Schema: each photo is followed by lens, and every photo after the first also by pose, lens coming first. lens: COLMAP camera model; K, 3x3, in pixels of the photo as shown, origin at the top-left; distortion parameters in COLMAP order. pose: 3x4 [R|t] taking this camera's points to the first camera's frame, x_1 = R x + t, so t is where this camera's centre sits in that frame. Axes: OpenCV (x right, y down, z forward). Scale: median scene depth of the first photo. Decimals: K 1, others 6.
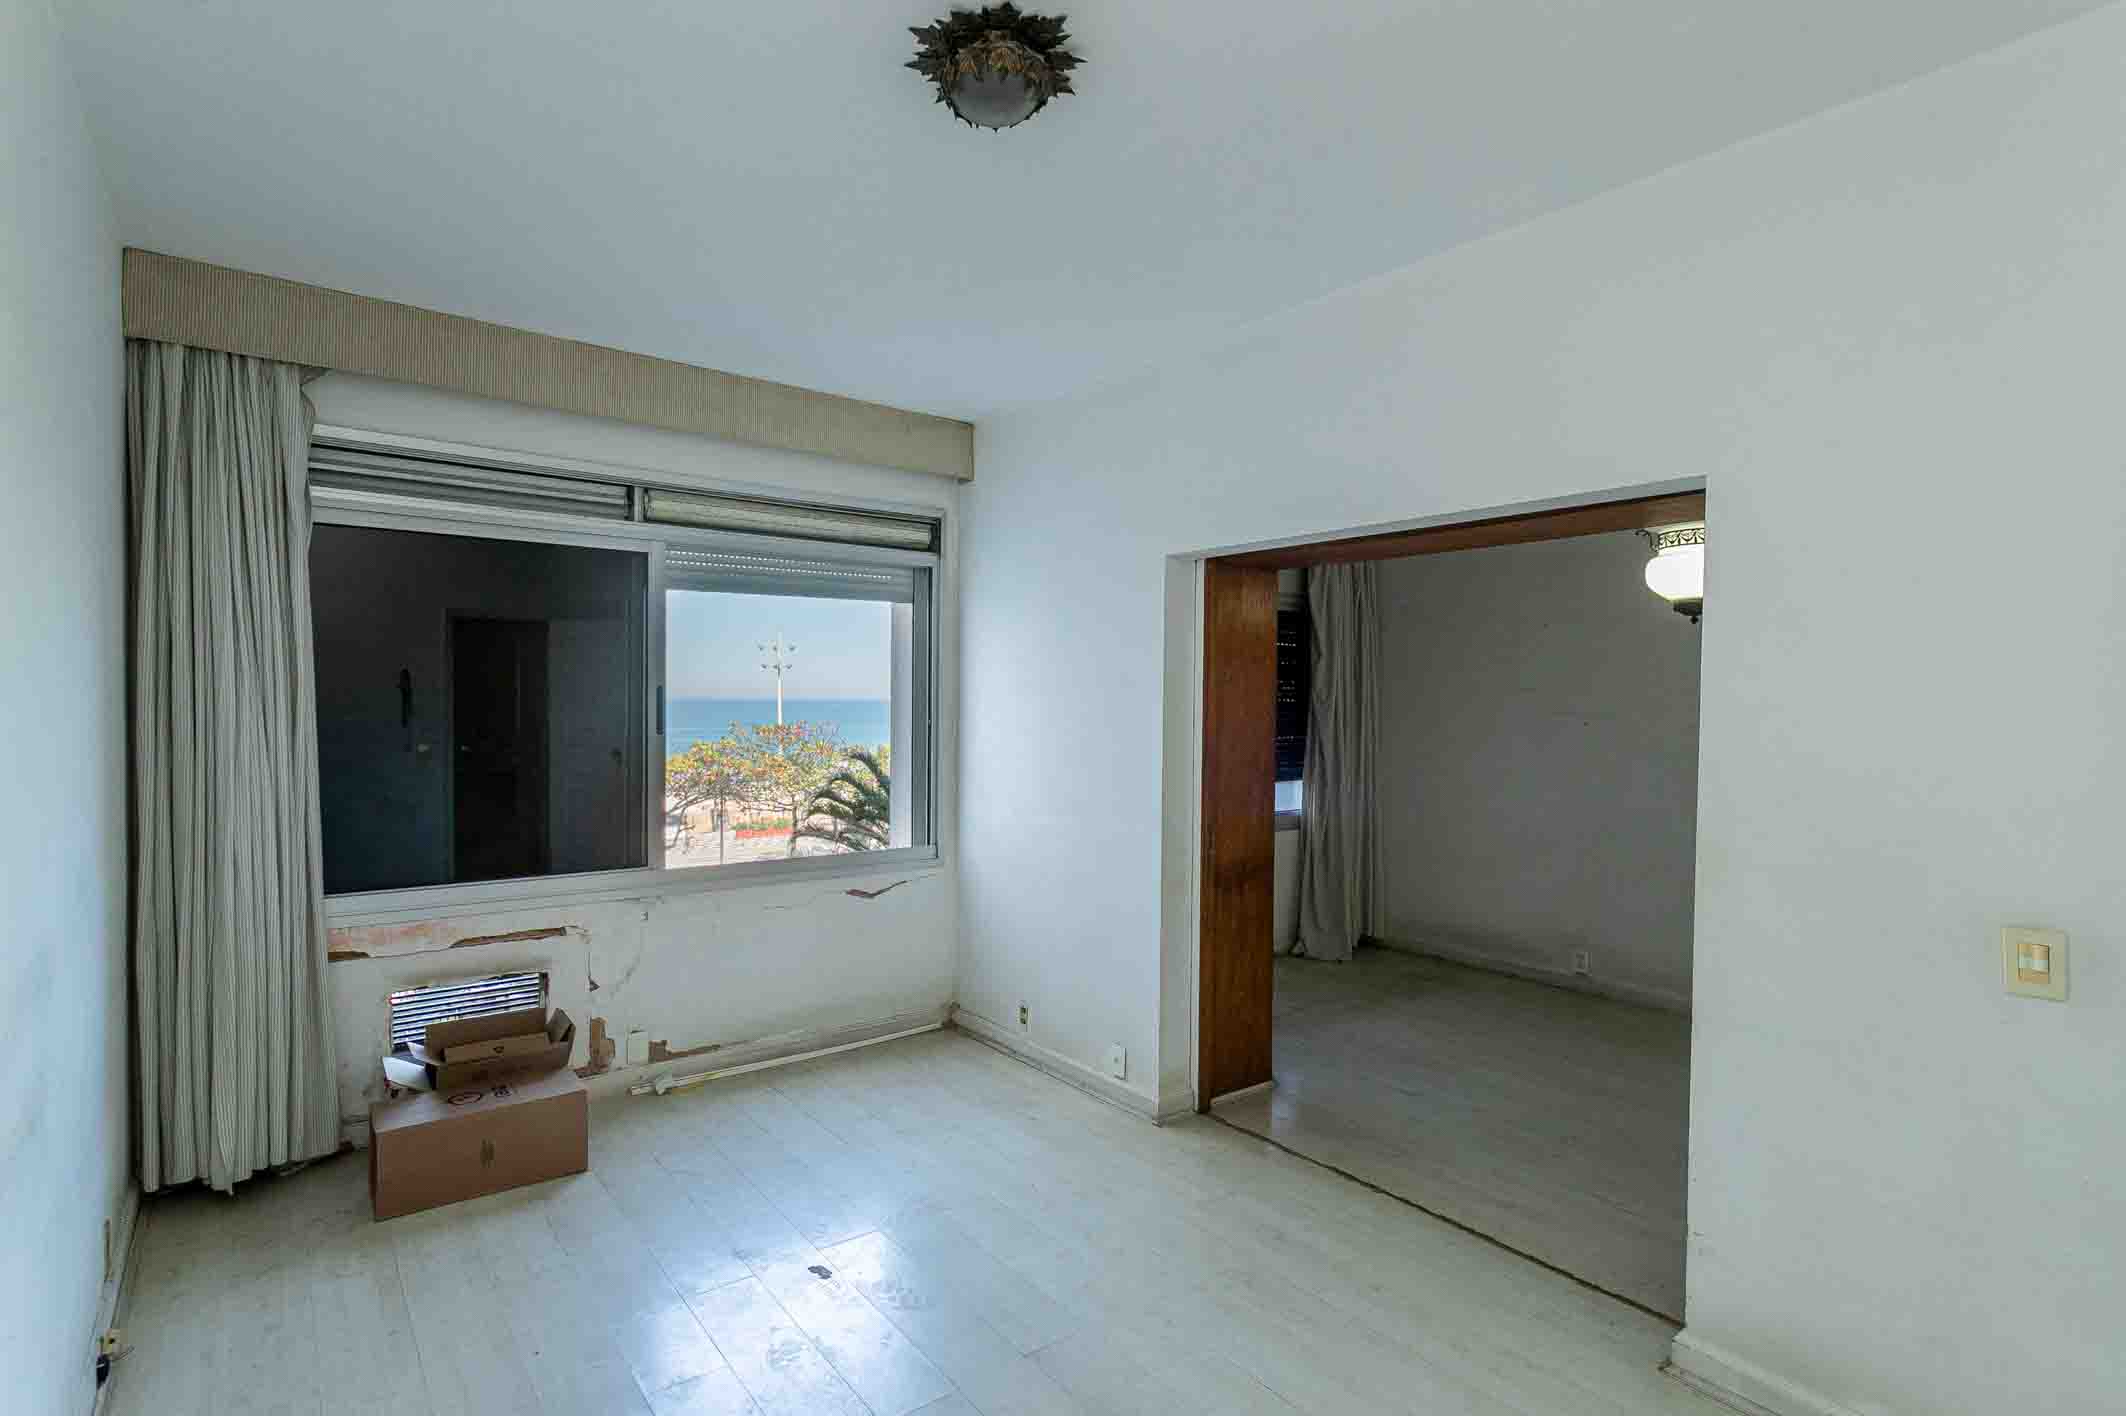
lens RADIAL K [[1037.1, 0, 1063.0], [0, 1037.1, 708.0], [0, 0, 1]] dist [0.001952, 0.000460]
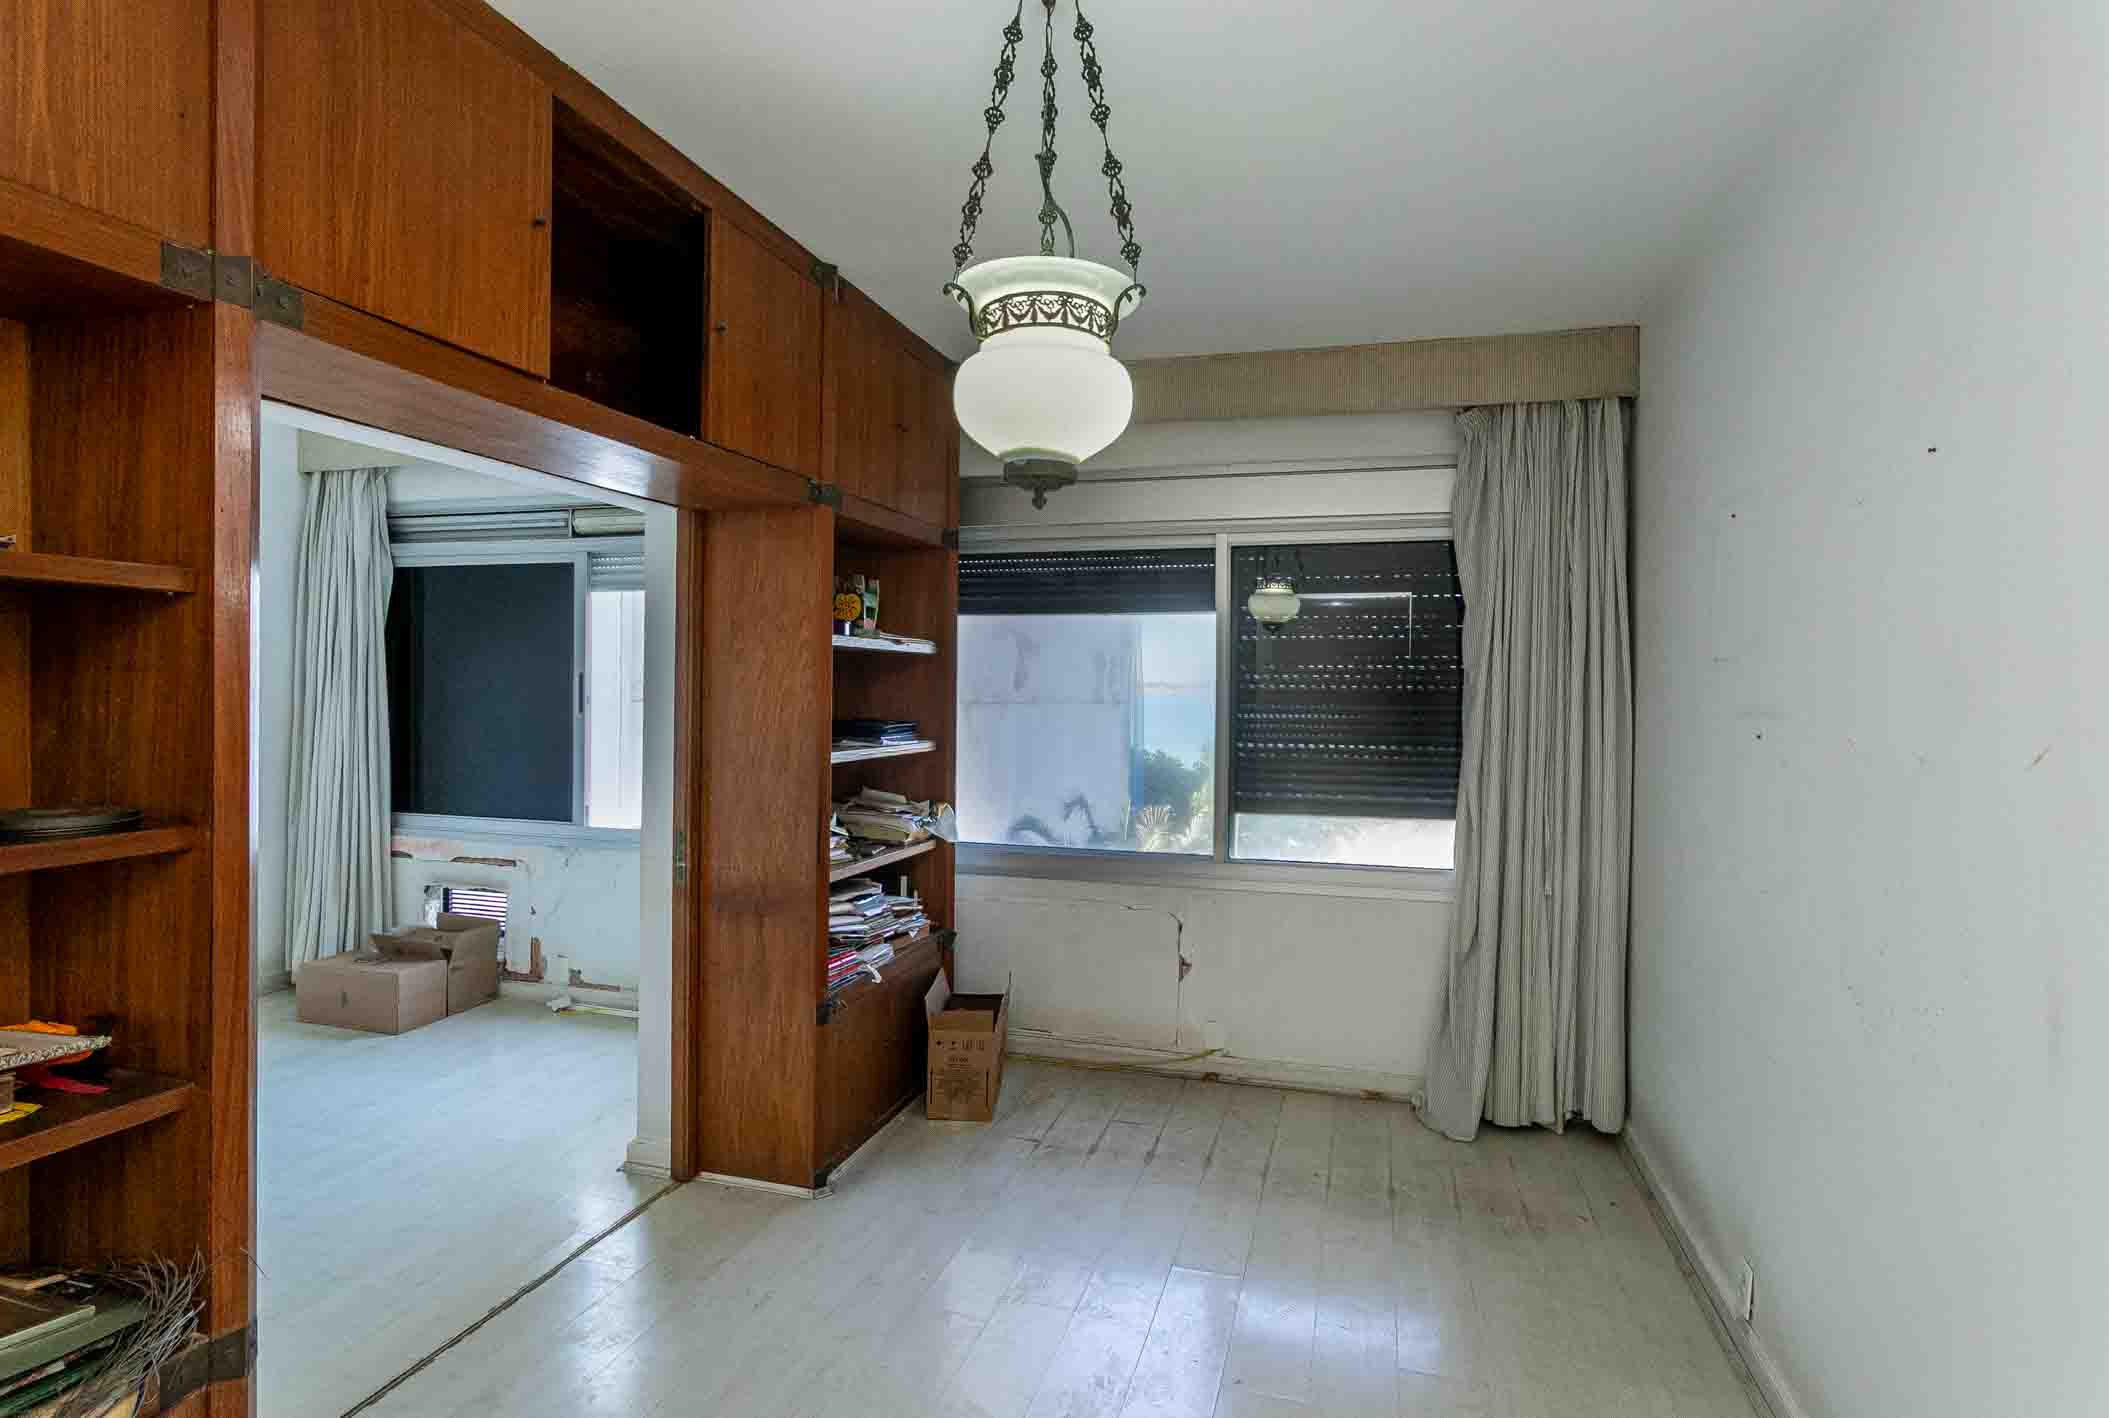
lens RADIAL K [[1118.1, 0, 1054.5], [0, 1118.1, 709.0], [0, 0, 1]] dist [0.003423, 0.000608]
pose [[0.582361, 0.006567, -0.812904, 0.992779], [-0.016604, 0.999855, -0.003818, 0.016630], [0.812761, 0.015721, 0.582385, 0.701536]]
